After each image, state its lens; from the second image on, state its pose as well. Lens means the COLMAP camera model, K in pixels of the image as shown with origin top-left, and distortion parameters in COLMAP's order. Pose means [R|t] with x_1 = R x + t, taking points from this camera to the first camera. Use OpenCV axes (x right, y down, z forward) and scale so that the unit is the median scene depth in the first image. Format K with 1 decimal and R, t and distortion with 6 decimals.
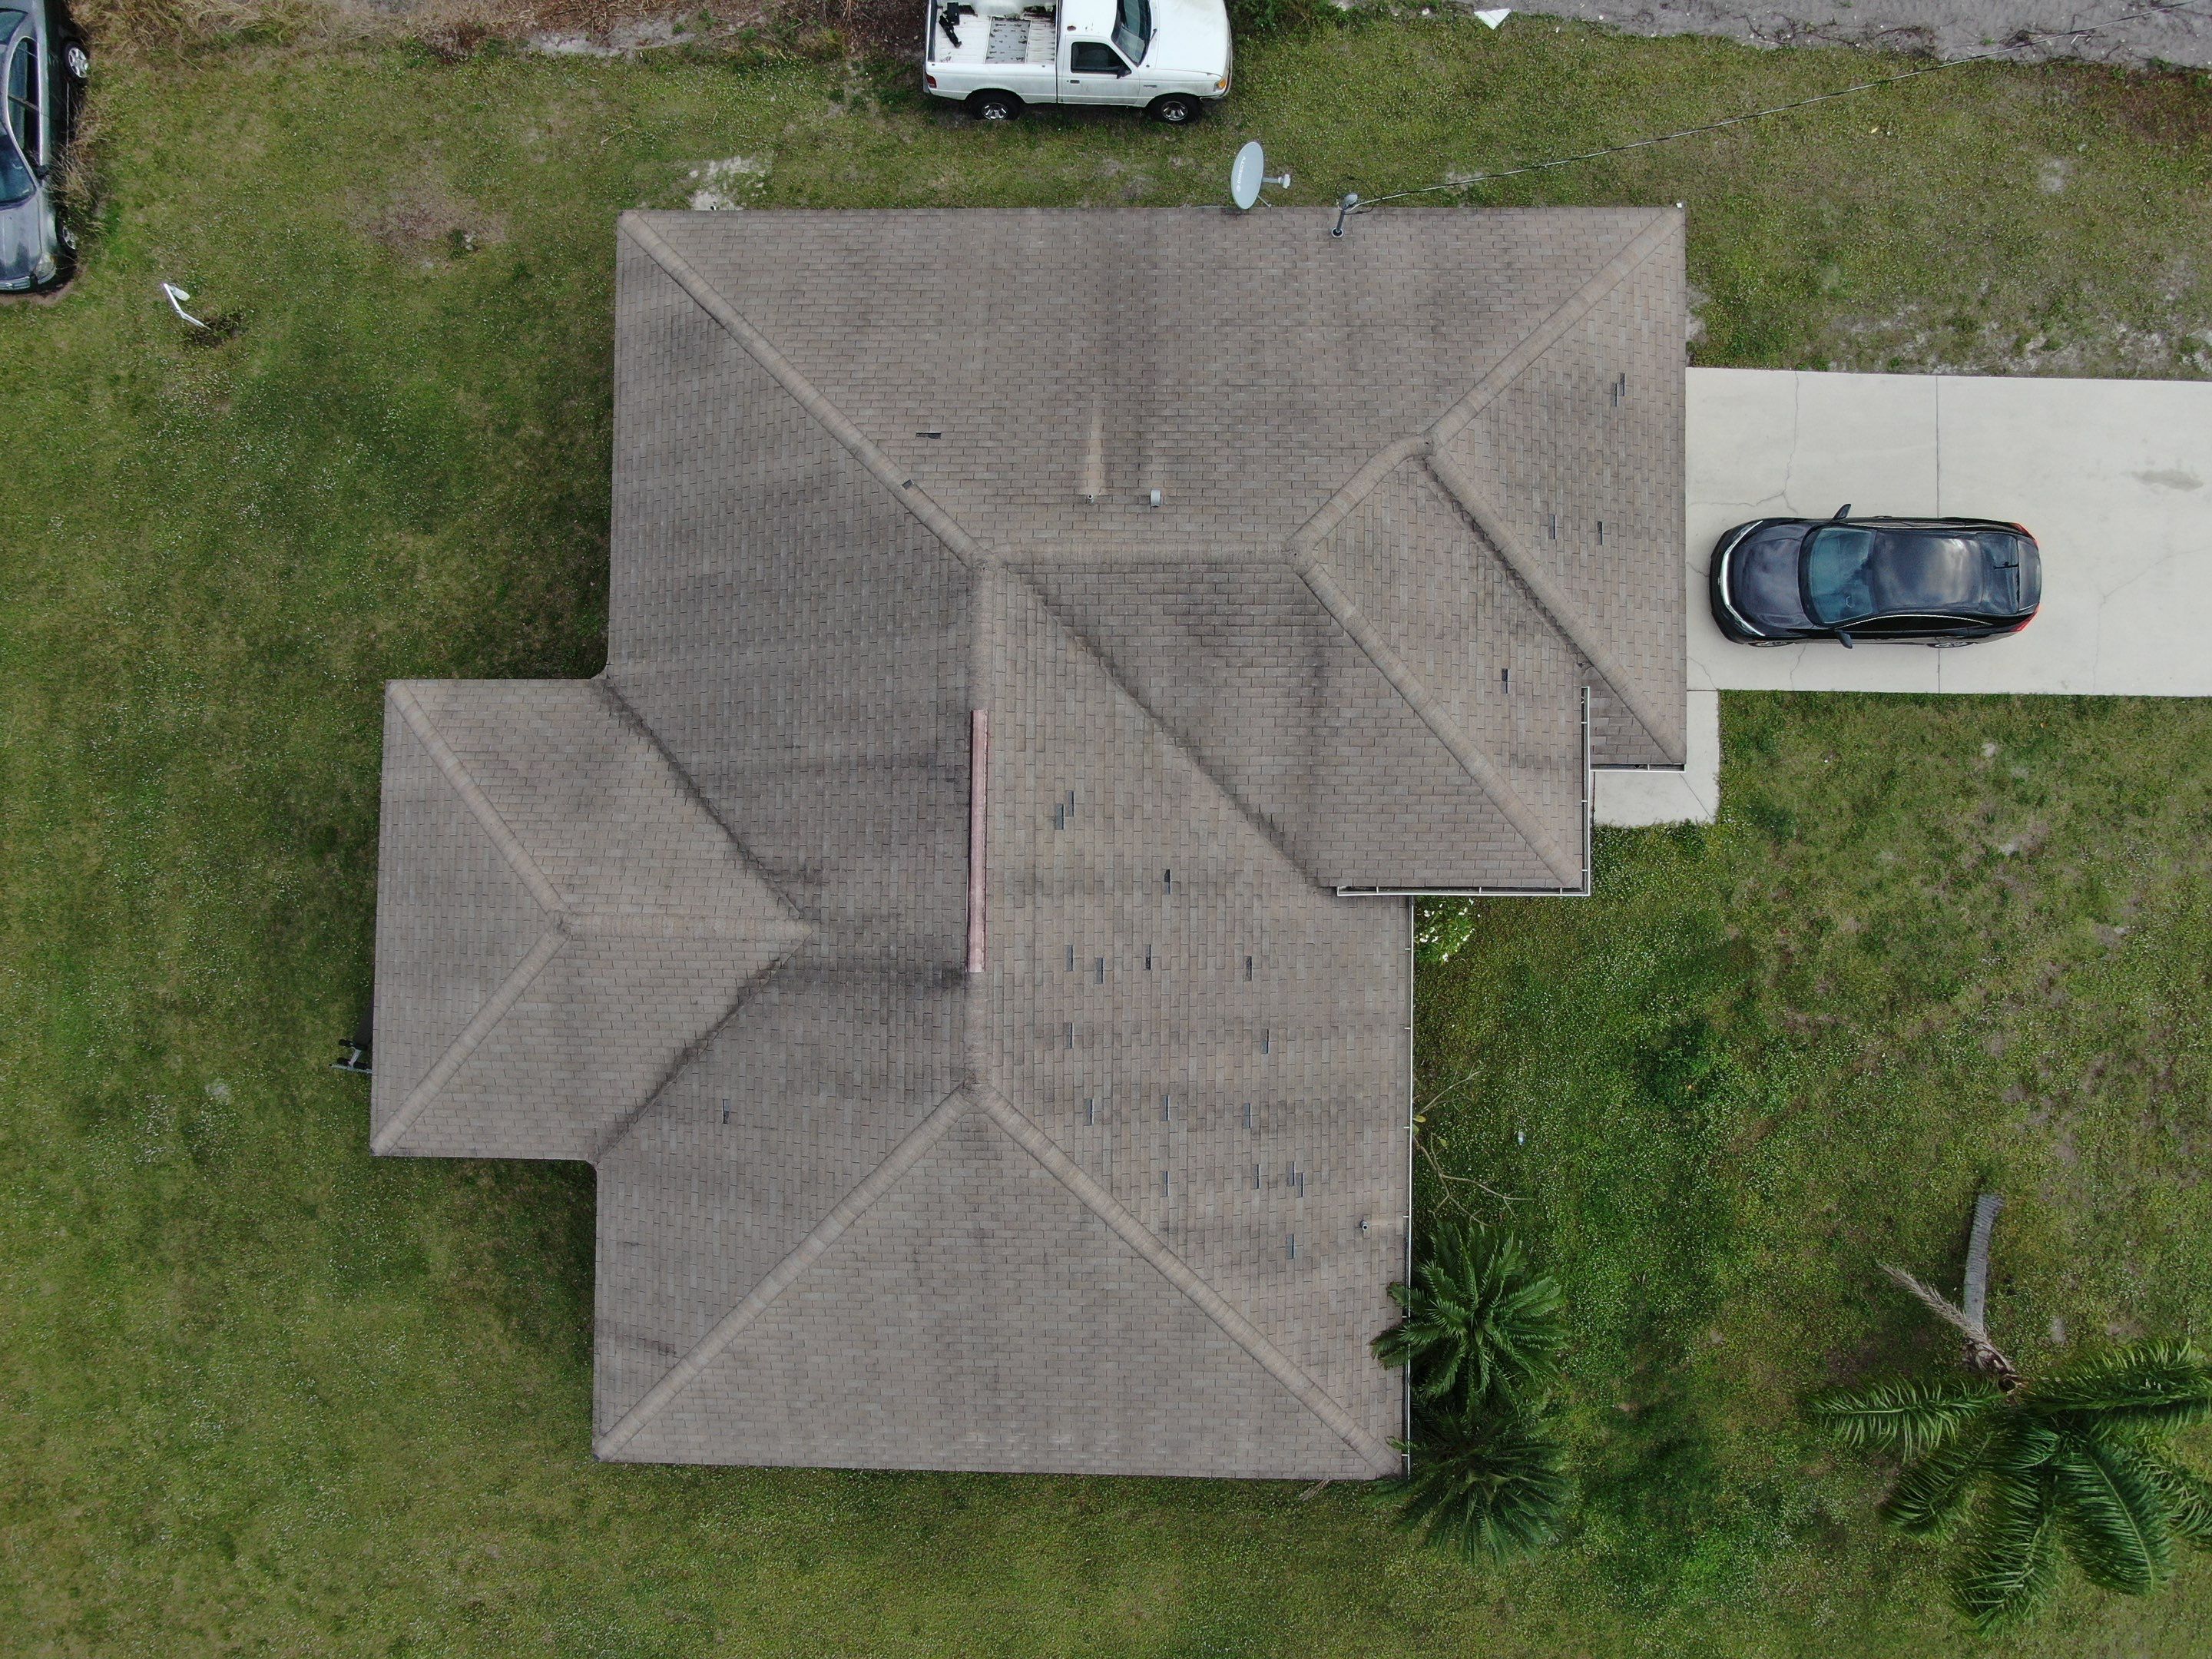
lens RADIAL K [[1582.4, 0, 1109.5], [0, 1582.4, 833.1], [0, 0, 1]] dist [-0.019795, 0.005014]
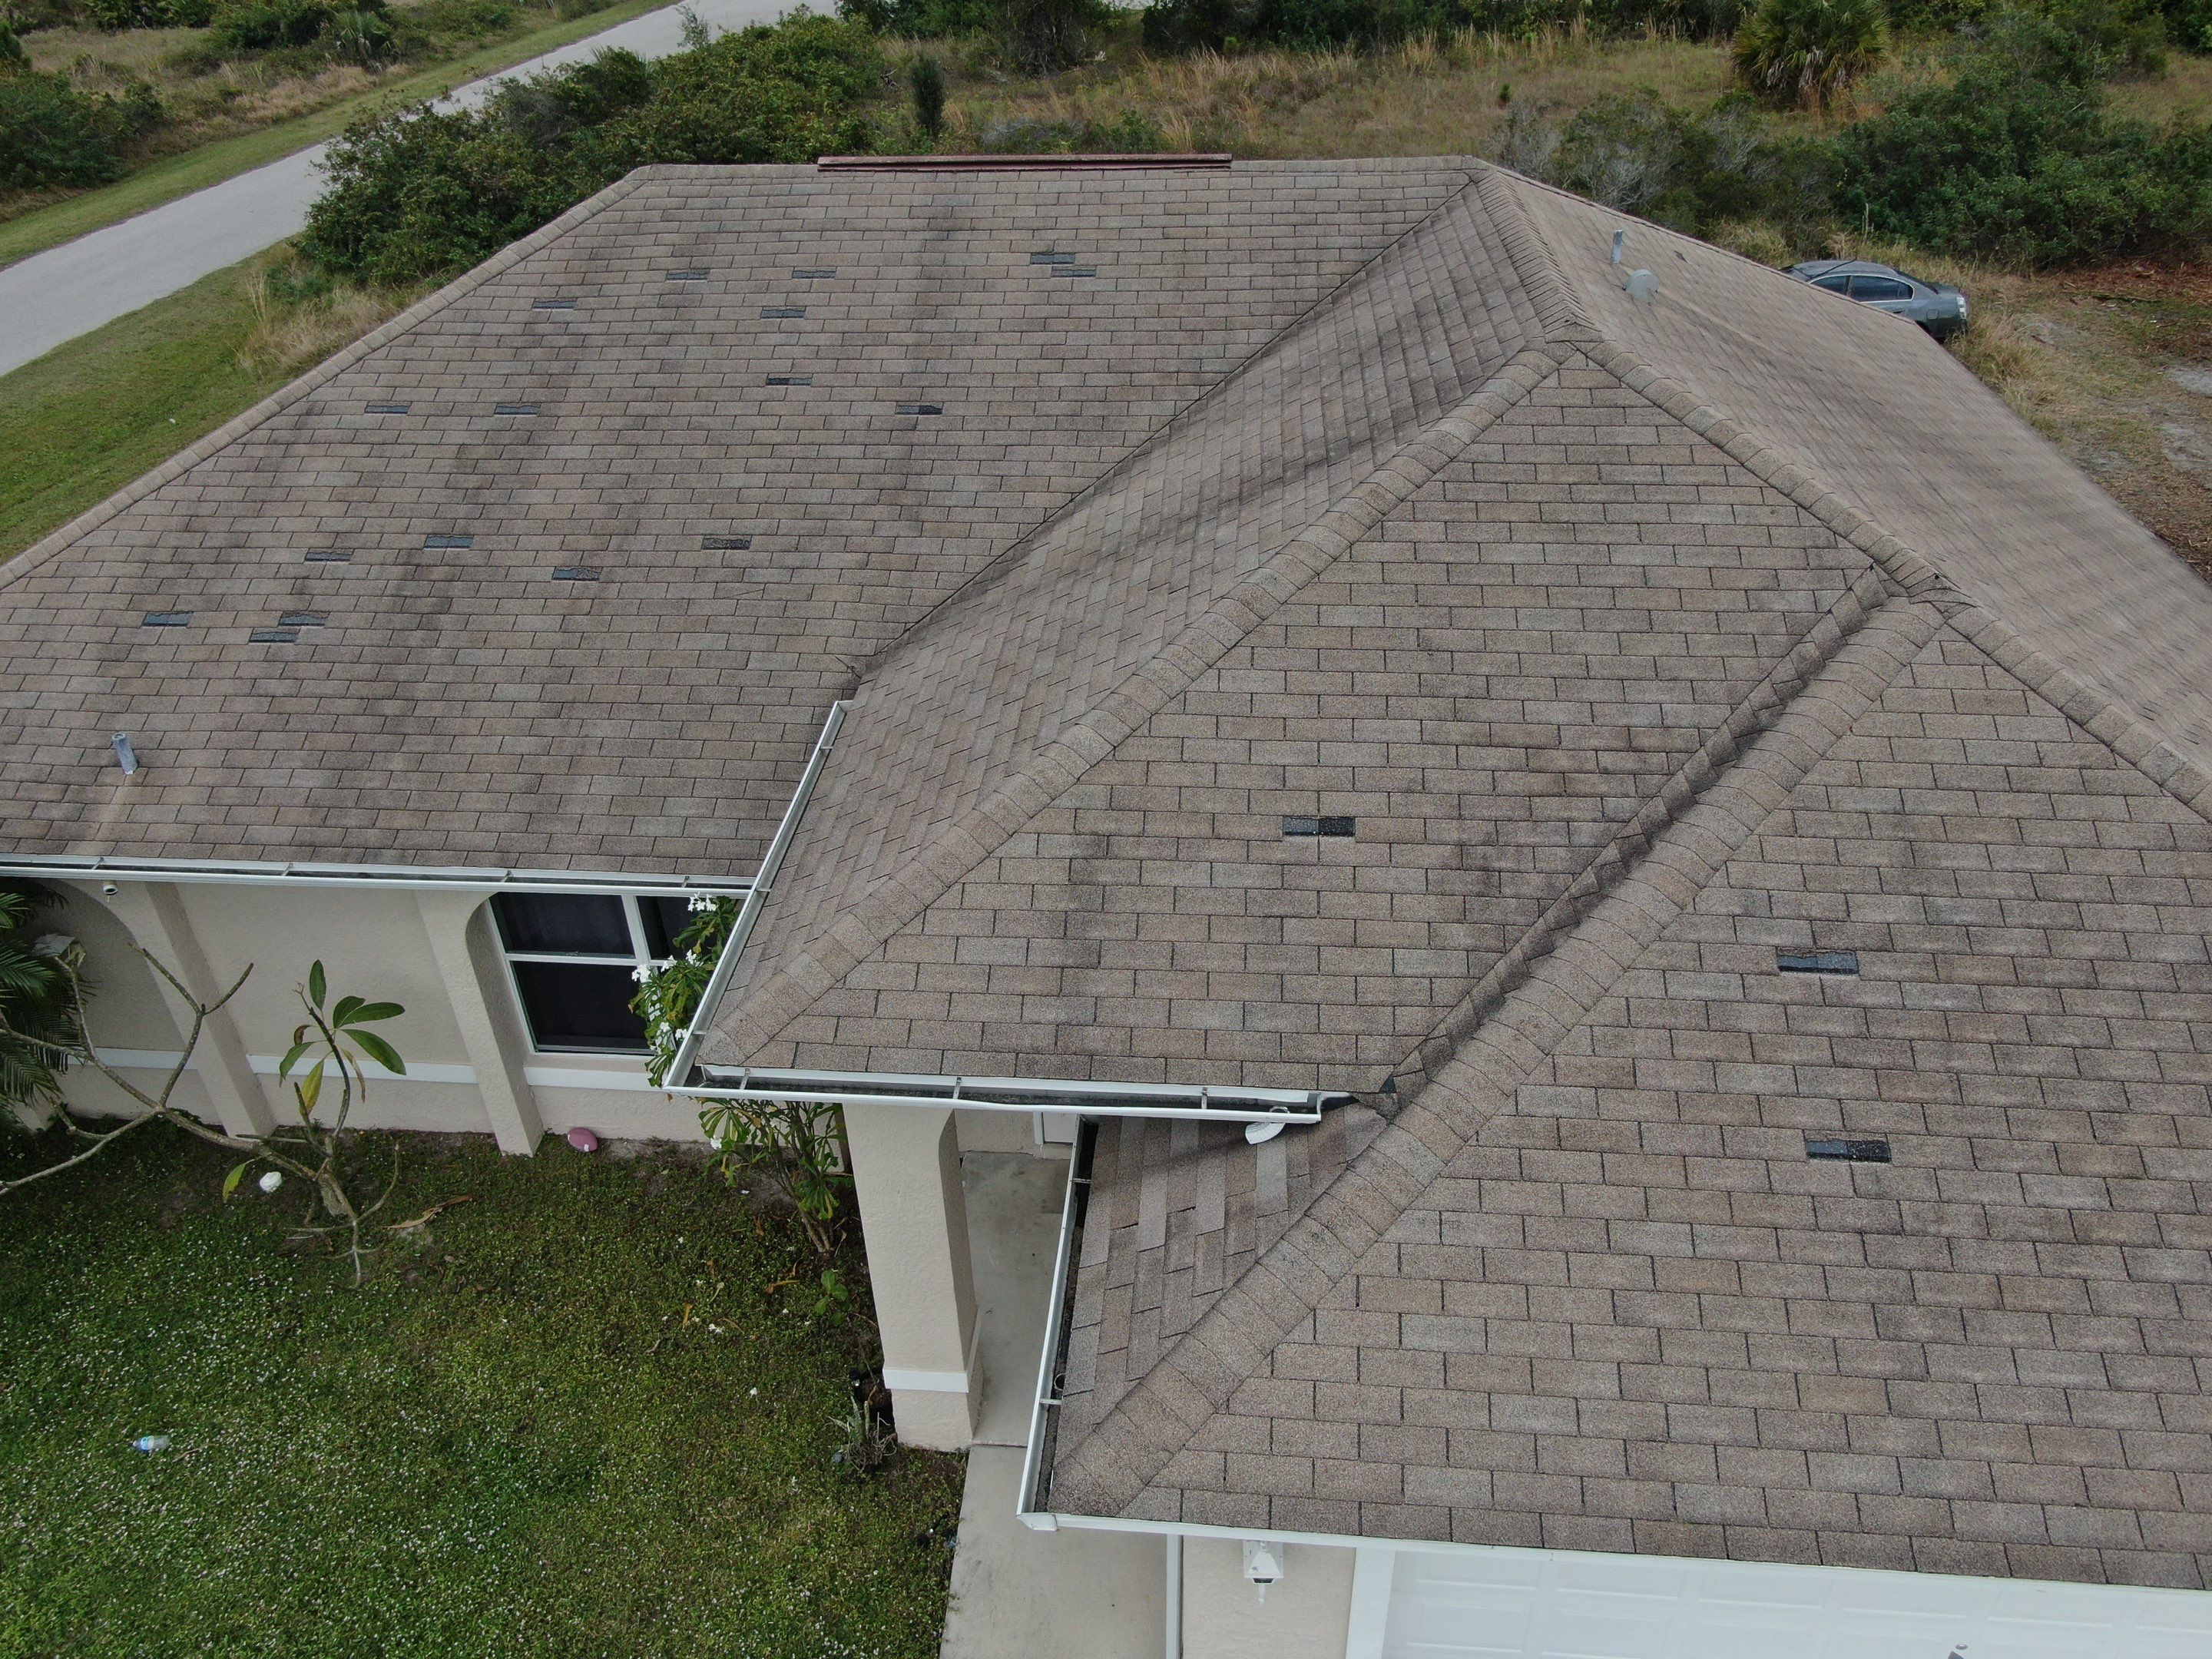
lens RADIAL K [[1582.4, 0, 1109.5], [0, 1582.4, 833.1], [0, 0, 1]] dist [-0.019795, 0.005014]
pose [[-0.079634, 0.586064, -0.806342, 0.458855], [-0.994791, 0.004910, 0.101813, -0.073335], [0.063628, 0.810250, 0.582621, 0.677697]]
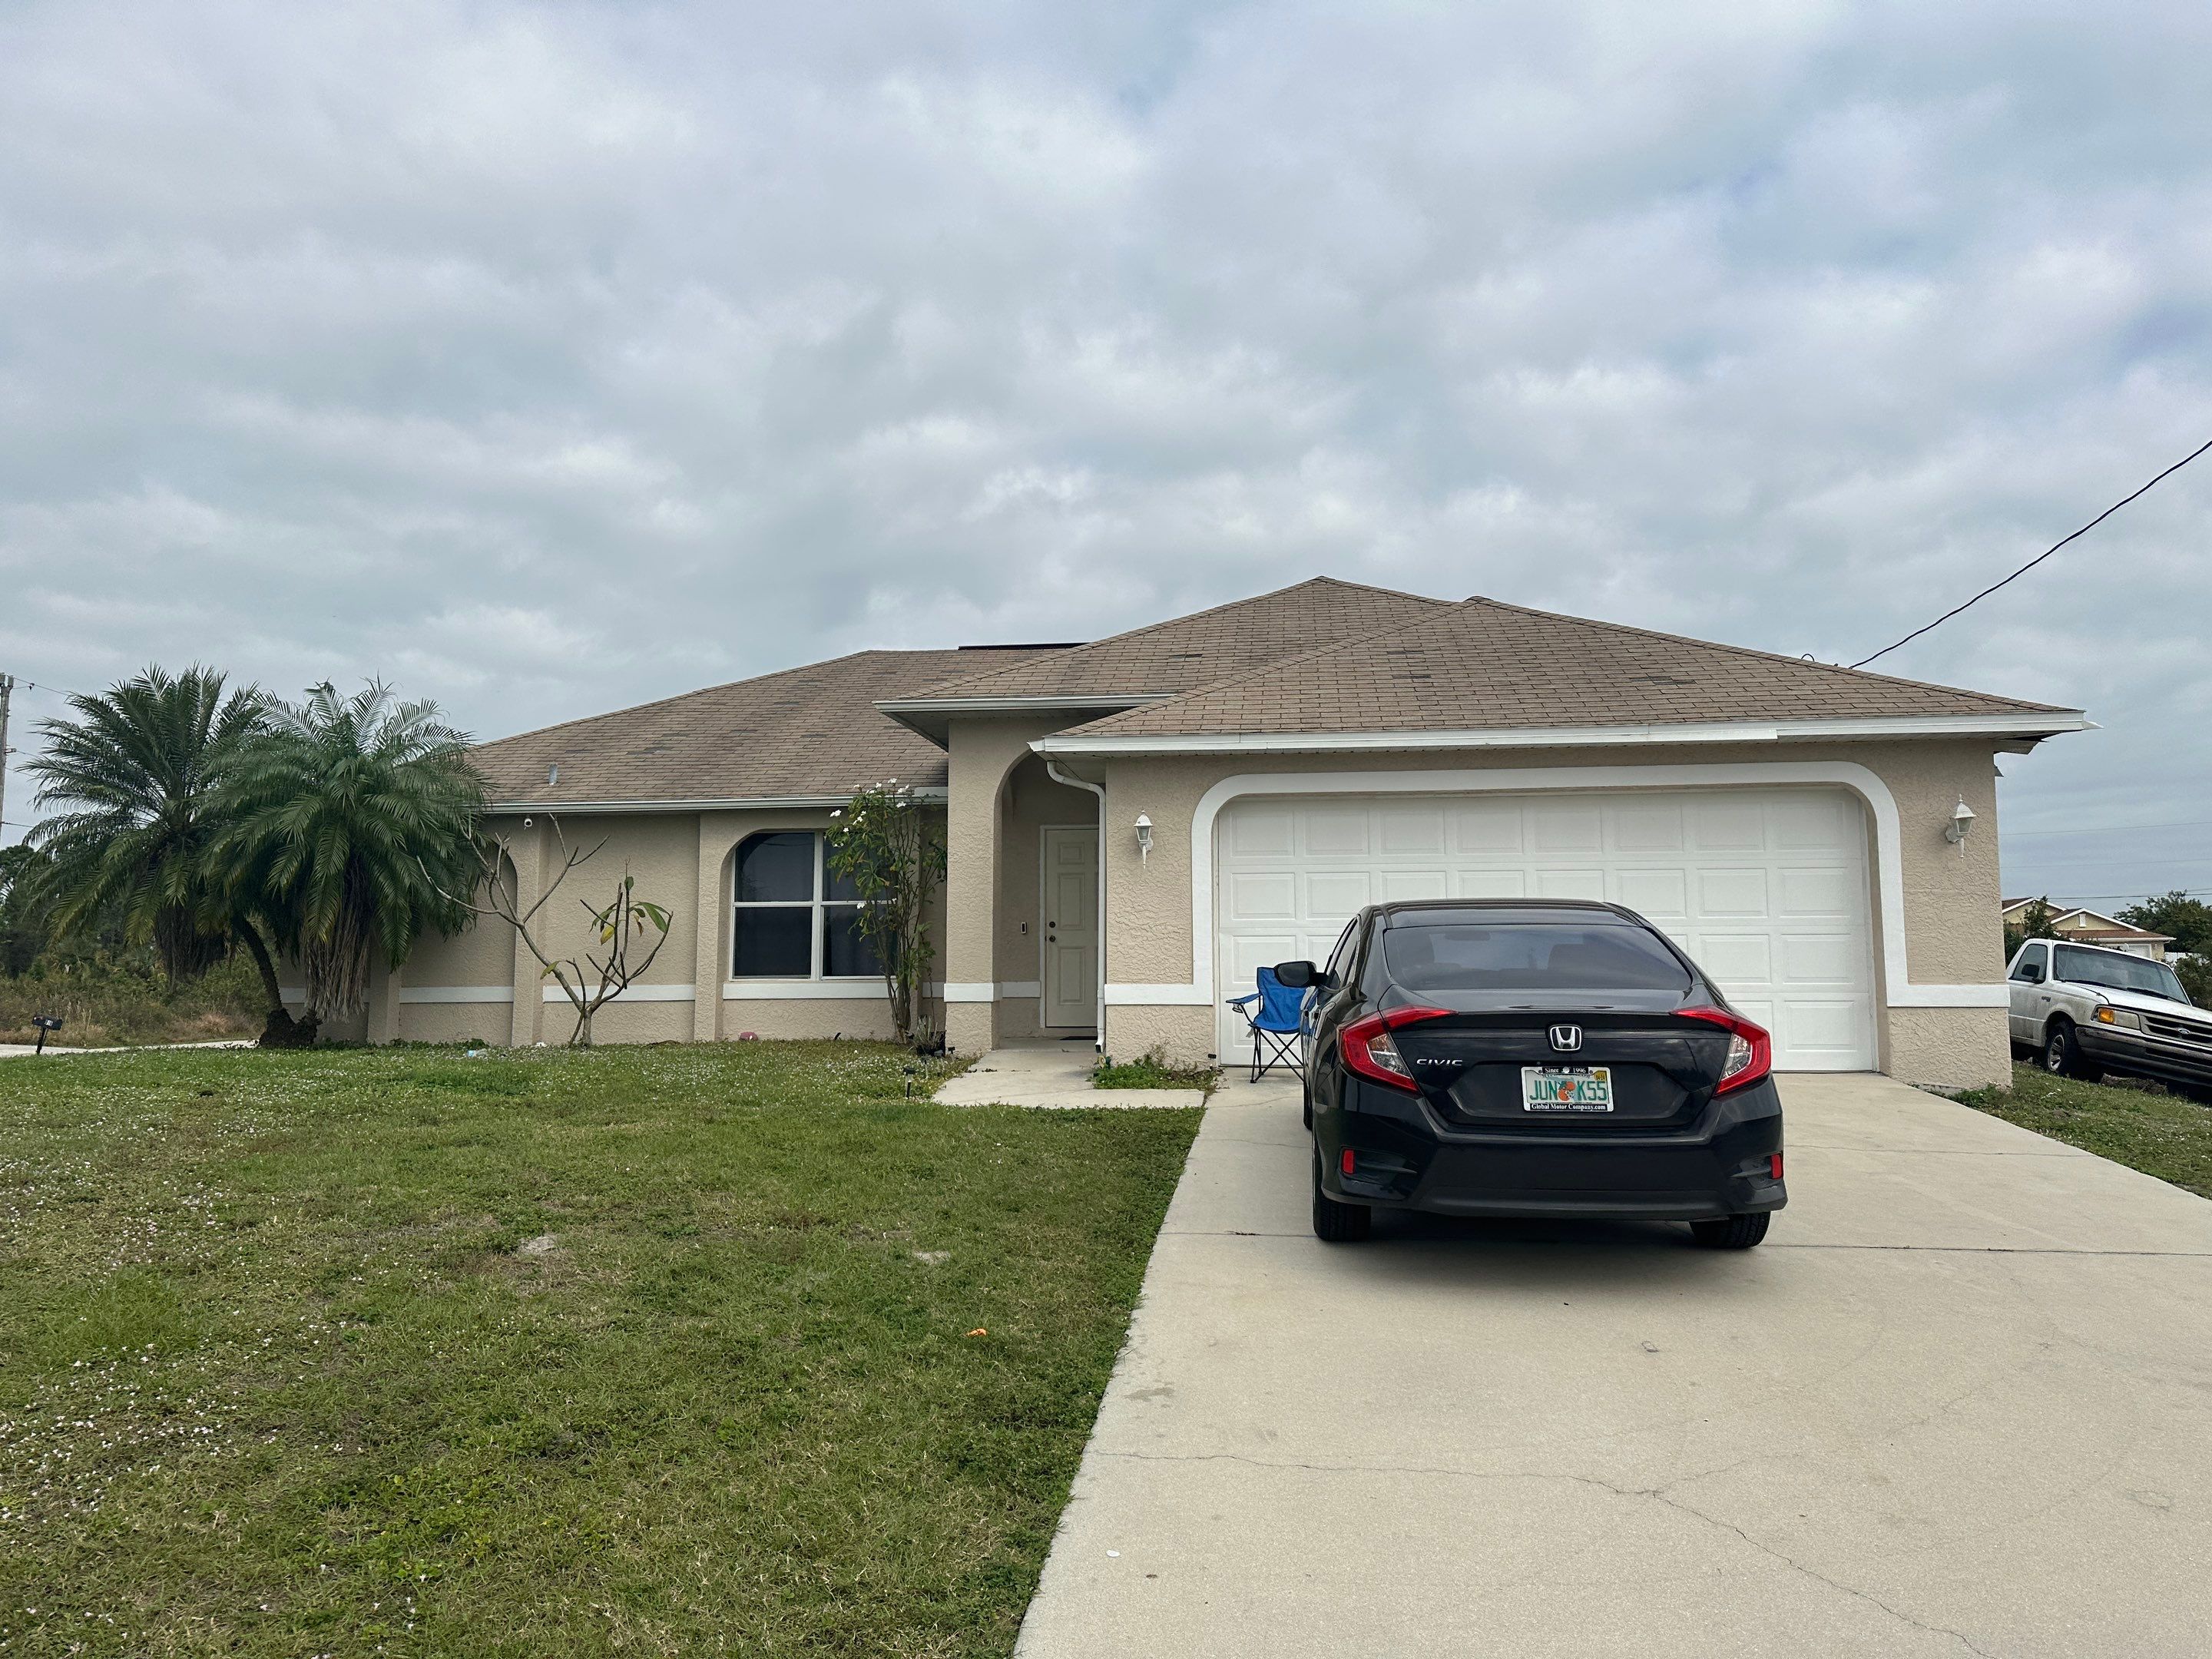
lens RADIAL K [[1534.1, 0, 1059.4], [0, 1534.1, 831.2], [0, 0, 1]] dist [0.262766, -0.290017]
pose [[-0.139480, -0.052004, -0.988858, 0.829490], [-0.989423, 0.047503, 0.137062, -0.112594], [0.039846, 0.997516, -0.058080, 0.958151]]
